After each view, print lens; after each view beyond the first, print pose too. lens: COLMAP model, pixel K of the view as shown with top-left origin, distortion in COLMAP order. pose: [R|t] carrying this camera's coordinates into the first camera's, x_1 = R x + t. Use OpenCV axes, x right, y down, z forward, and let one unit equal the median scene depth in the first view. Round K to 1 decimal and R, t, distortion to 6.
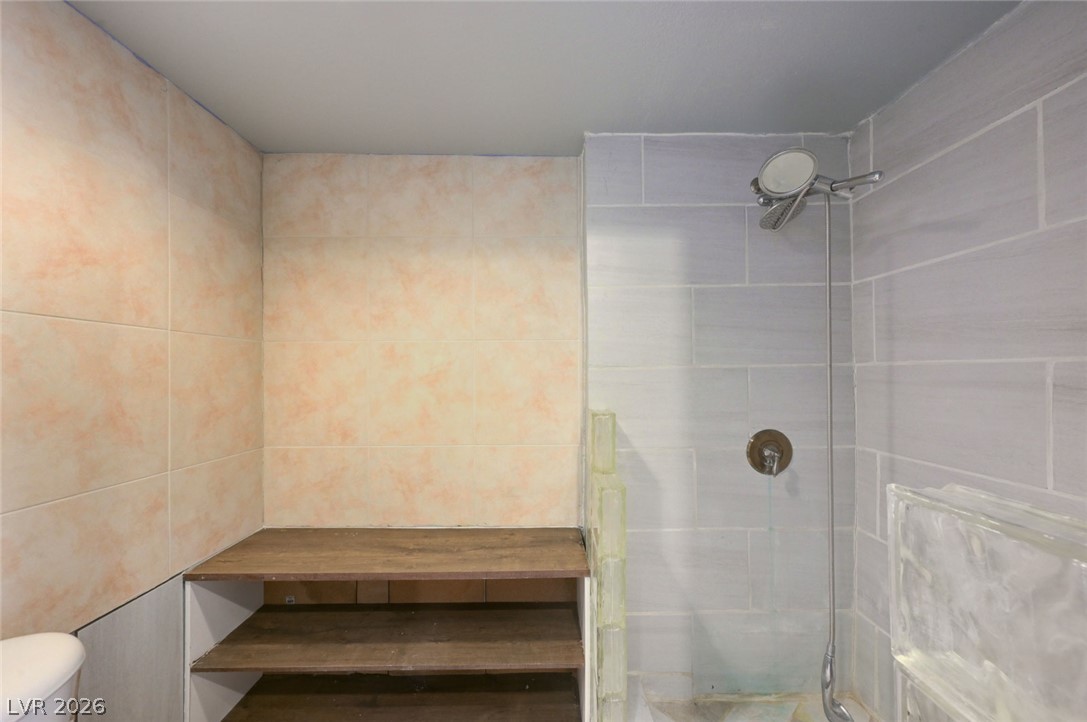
lens RADIAL K [[437.5, 0, 548.1], [0, 437.5, 377.2], [0, 0, 1]] dist [-0.001840, 0.000129]
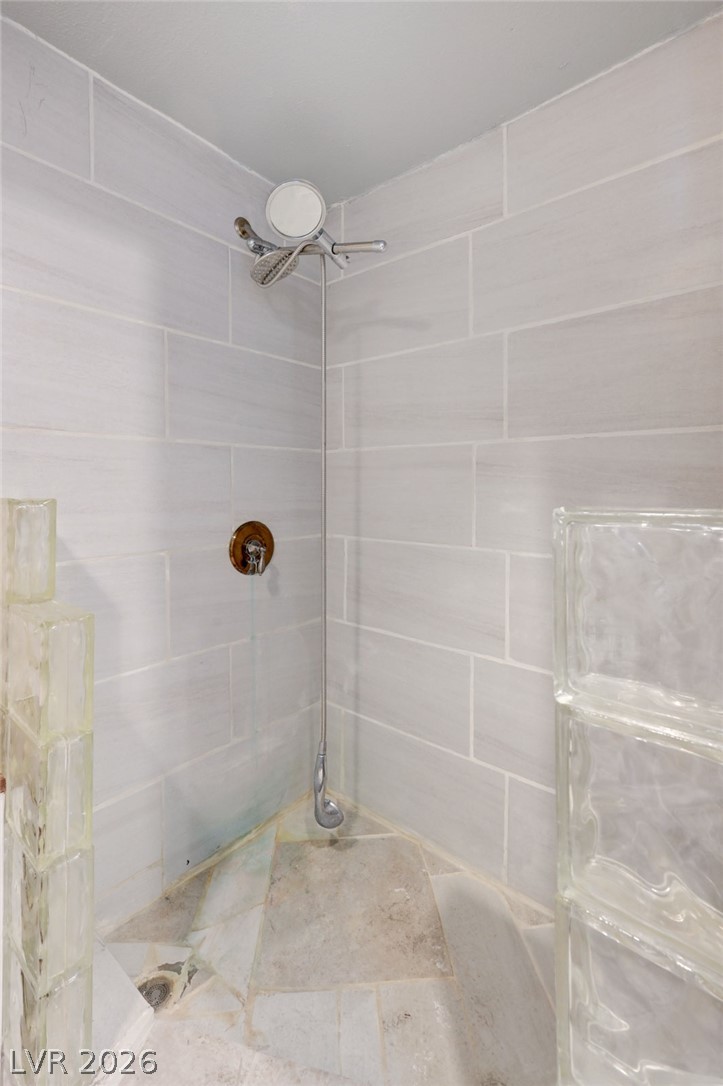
lens RADIAL K [[482.0, 0, 363.9], [0, 482.0, 499.7], [0, 0, 1]] dist [0.002948, 0.000653]
pose [[0.643049, -0.005277, 0.765807, -0.077449], [0.005392, 0.999983, 0.002364, 0.078672], [-0.765806, 0.002609, 0.643067, 0.235392]]
